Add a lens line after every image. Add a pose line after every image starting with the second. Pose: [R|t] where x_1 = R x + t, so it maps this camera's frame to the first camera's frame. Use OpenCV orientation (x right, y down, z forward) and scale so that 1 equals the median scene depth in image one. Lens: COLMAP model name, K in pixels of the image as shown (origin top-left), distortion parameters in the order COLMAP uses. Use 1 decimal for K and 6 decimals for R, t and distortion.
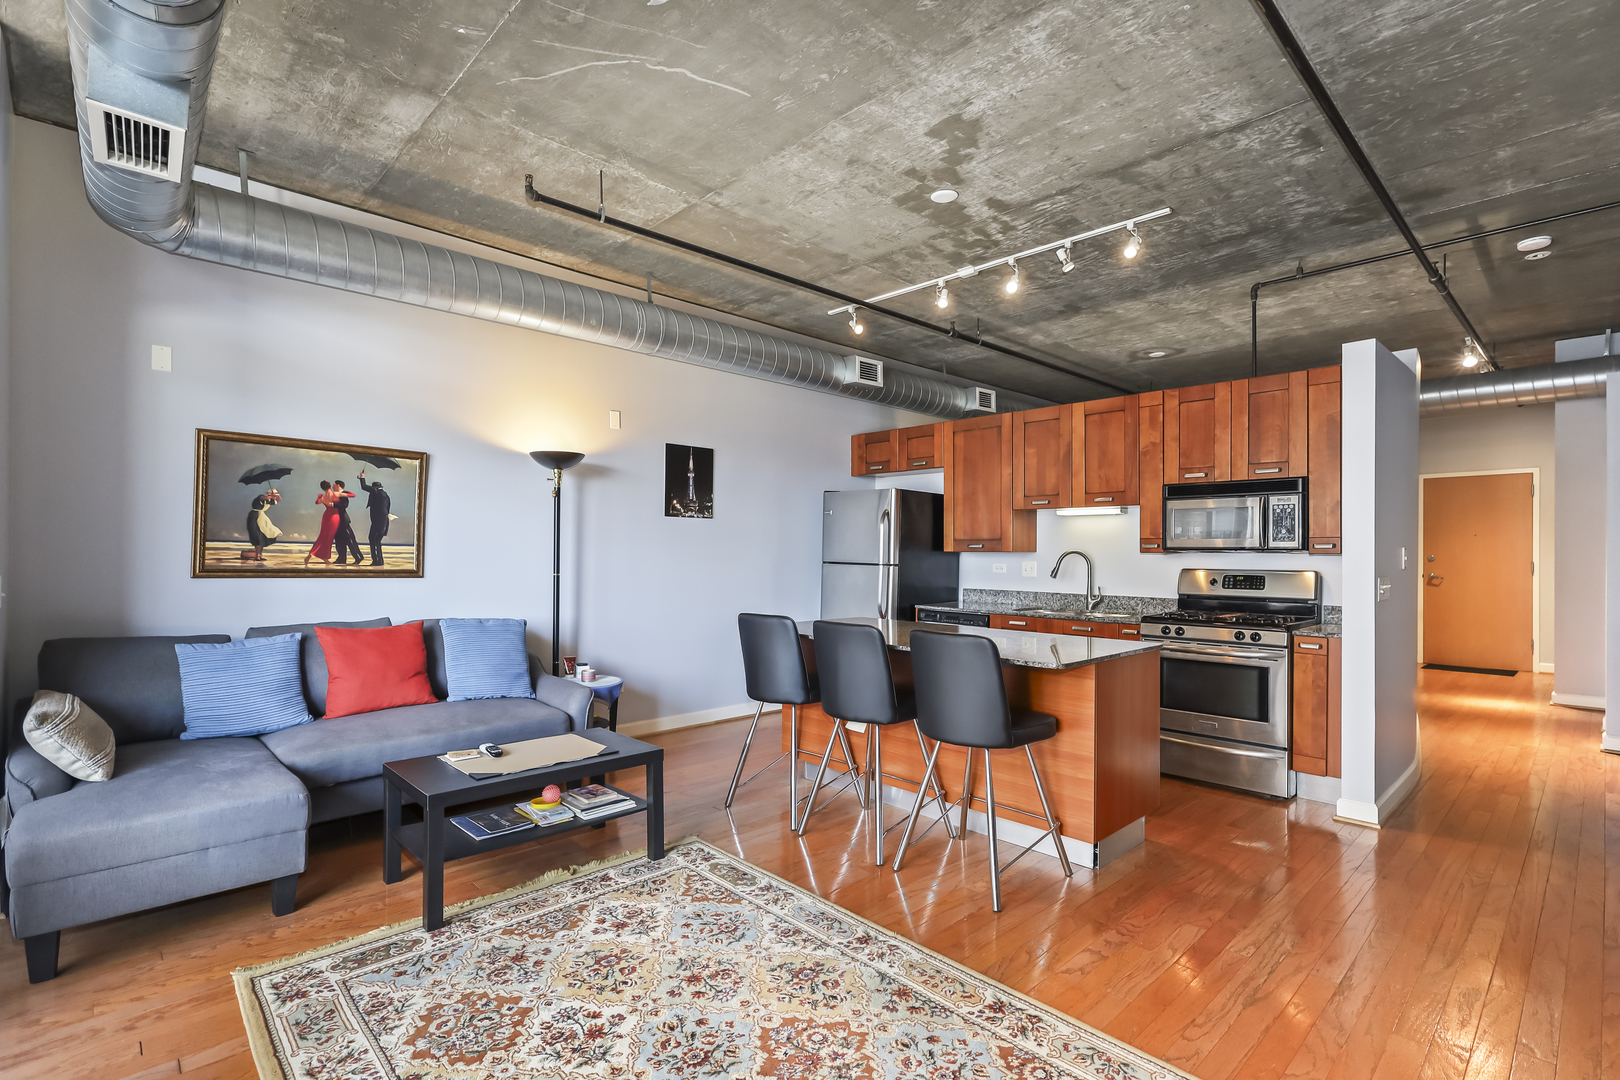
lens RADIAL K [[765.4, 0, 814.6], [0, 765.4, 551.0], [0, 0, 1]] dist [0.001058, 0.000349]
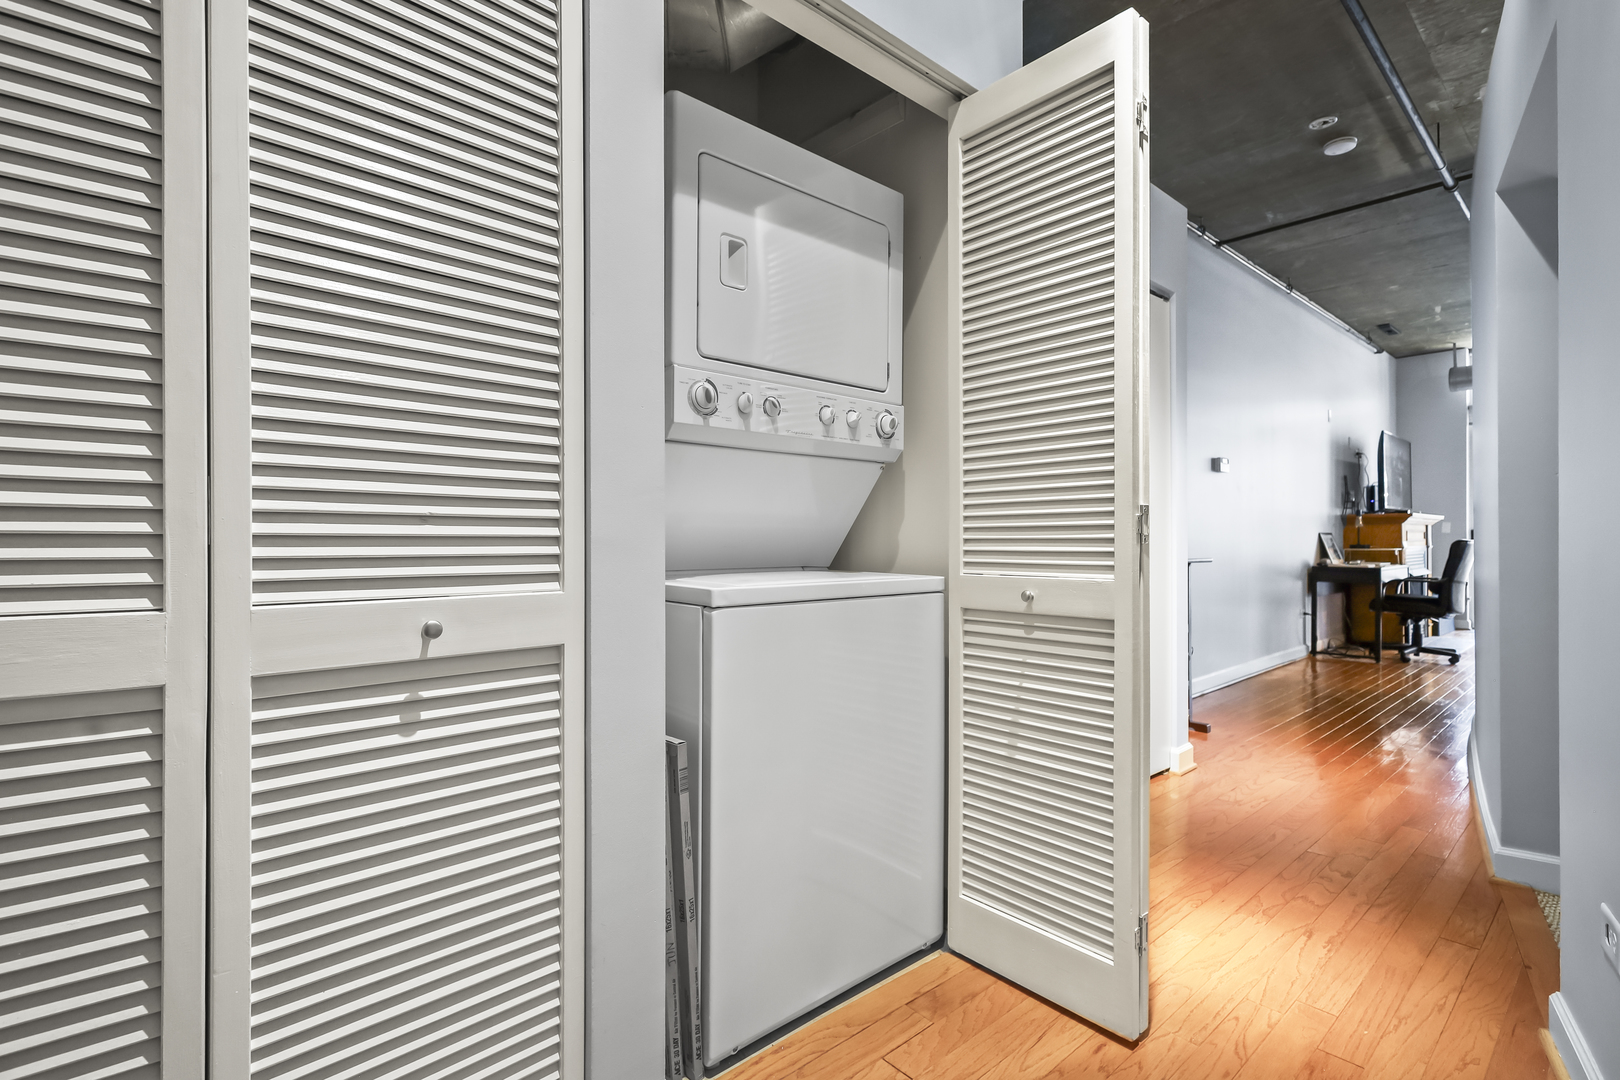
lens RADIAL K [[760.8, 0, 810.0], [0, 760.8, 540.0], [0, 0, 1]] dist [0.000315, -0.000068]
pose [[-0.999411, -0.004001, 0.034092, 1.495554], [-0.004060, 0.999990, -0.001647, 0.068871], [-0.034085, -0.001784, -0.999417, 1.874871]]
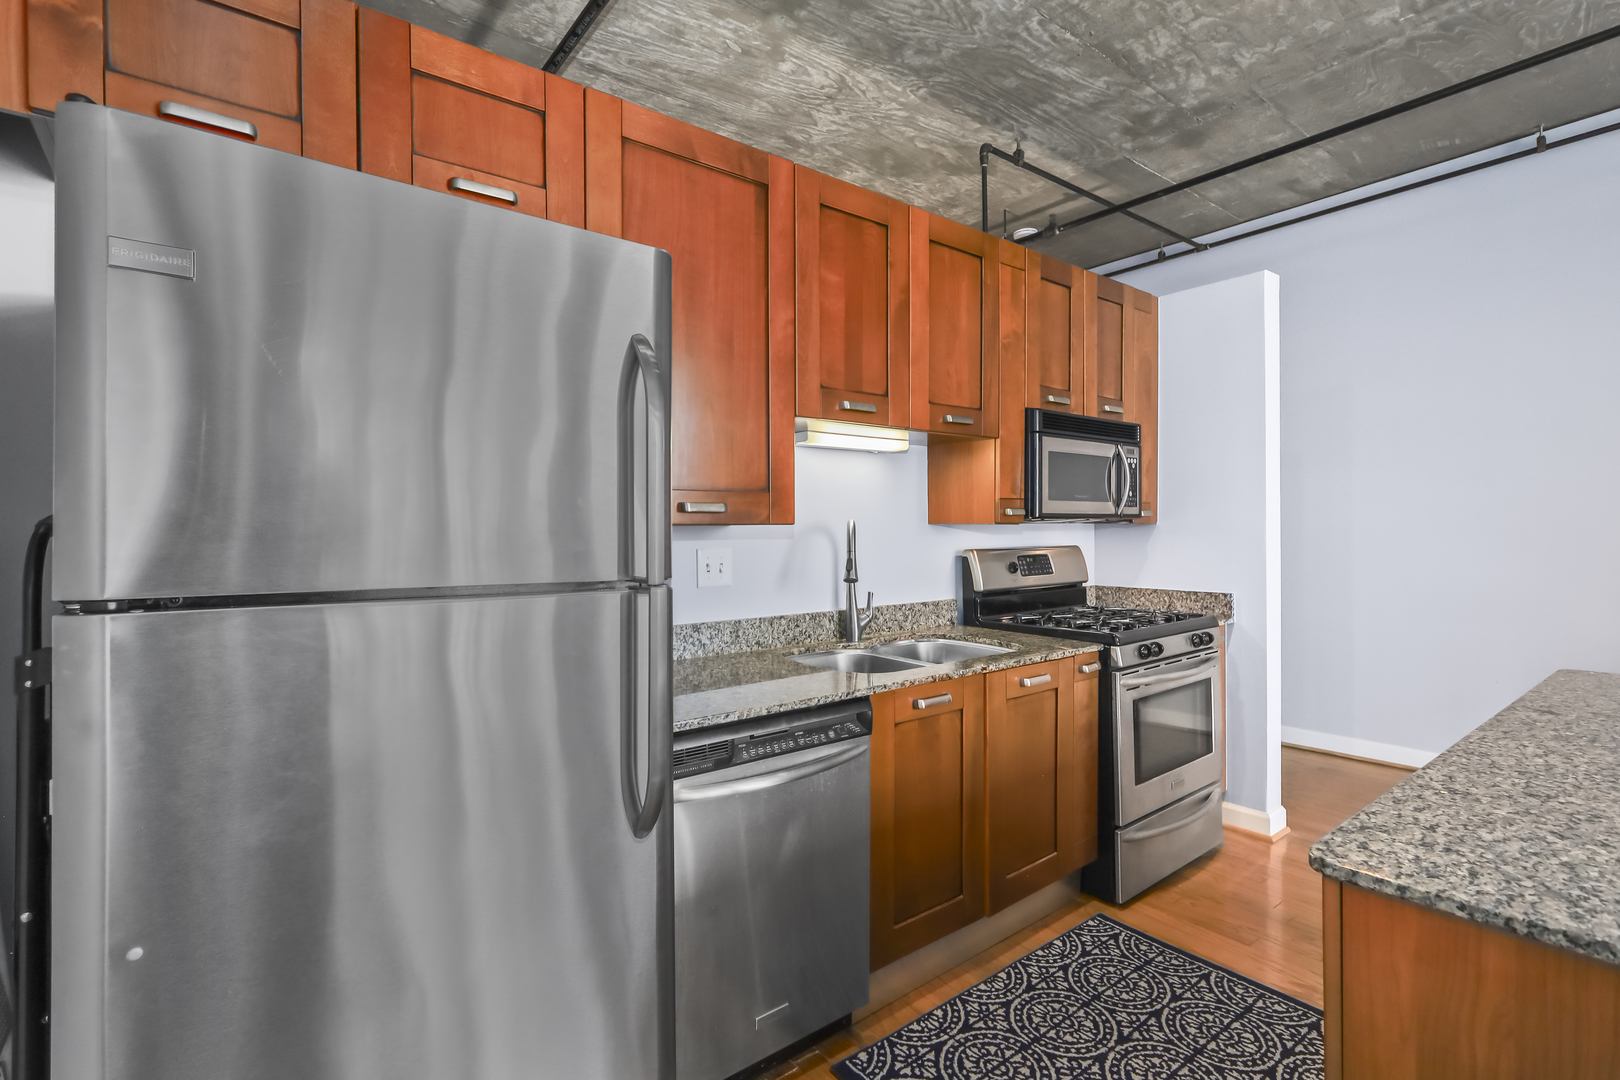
lens RADIAL K [[759.4, 0, 804.8], [0, 759.4, 534.2], [0, 0, 1]] dist [-0.000291, 0.000173]
pose [[0.102245, -0.014871, 0.994648, -0.153031], [0.008240, 0.999867, 0.014102, 0.000910], [-0.994725, 0.006755, 0.102354, 1.171365]]
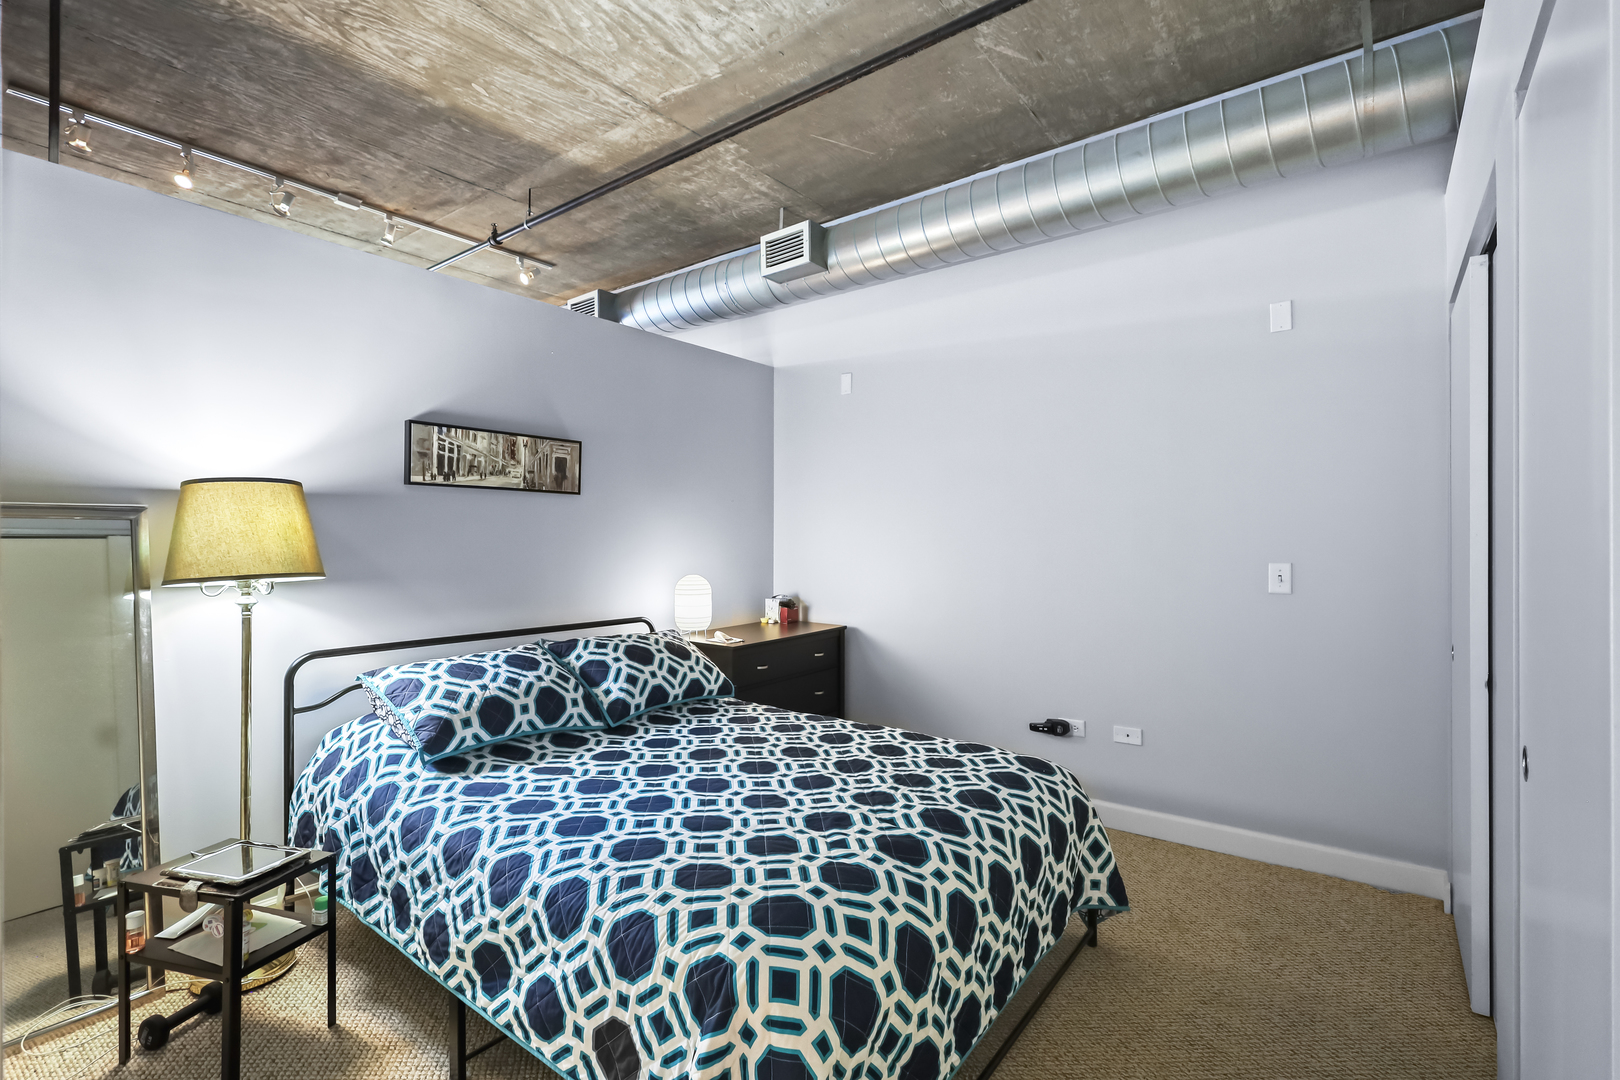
lens RADIAL K [[749.8, 0, 810.0], [0, 749.8, 540.0], [0, 0, 1]] dist [-0.000578, -0.000272]
pose [[0.150694, -0.004765, -0.988569, 1.162623], [0.004556, 0.999981, -0.004125, 0.010088], [0.988570, -0.003882, 0.150713, 1.476750]]
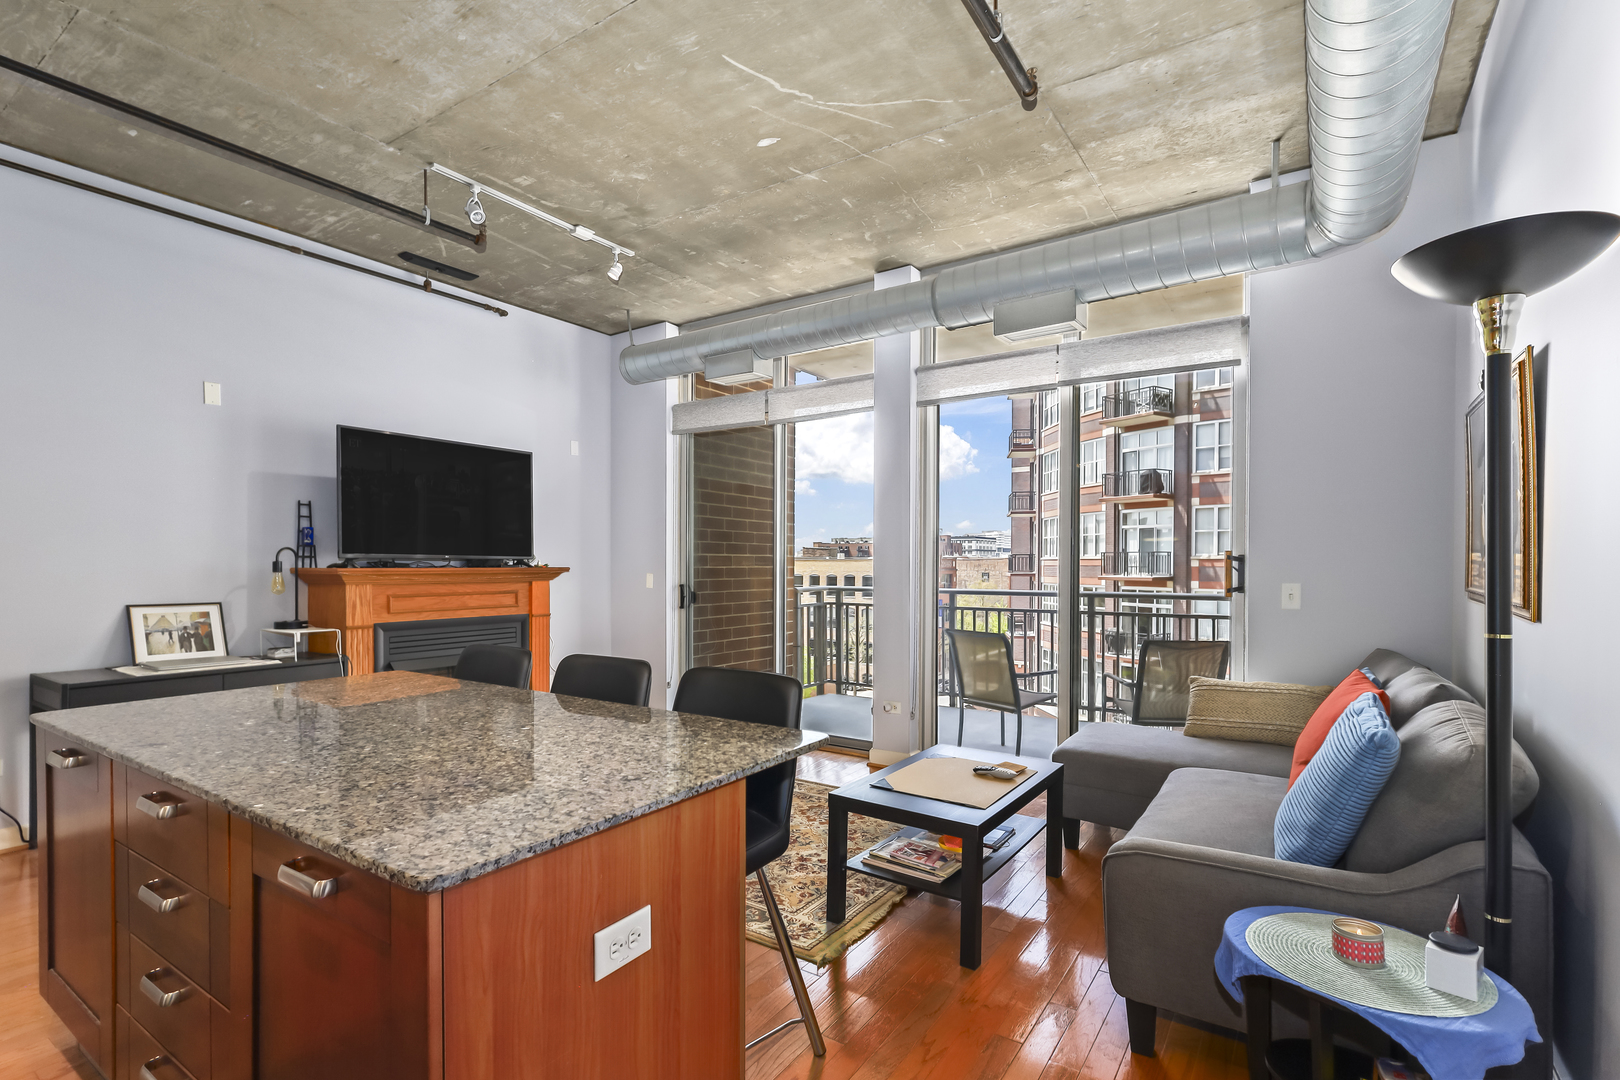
lens RADIAL K [[760.1, 0, 809.3], [0, 760.1, 566.0], [0, 0, 1]] dist [-0.003984, -0.000320]
pose [[-0.977391, -0.005537, -0.211367, -0.000493], [-0.006016, 0.999981, 0.001622, 0.003621], [0.211354, 0.002857, -0.977405, 1.280706]]
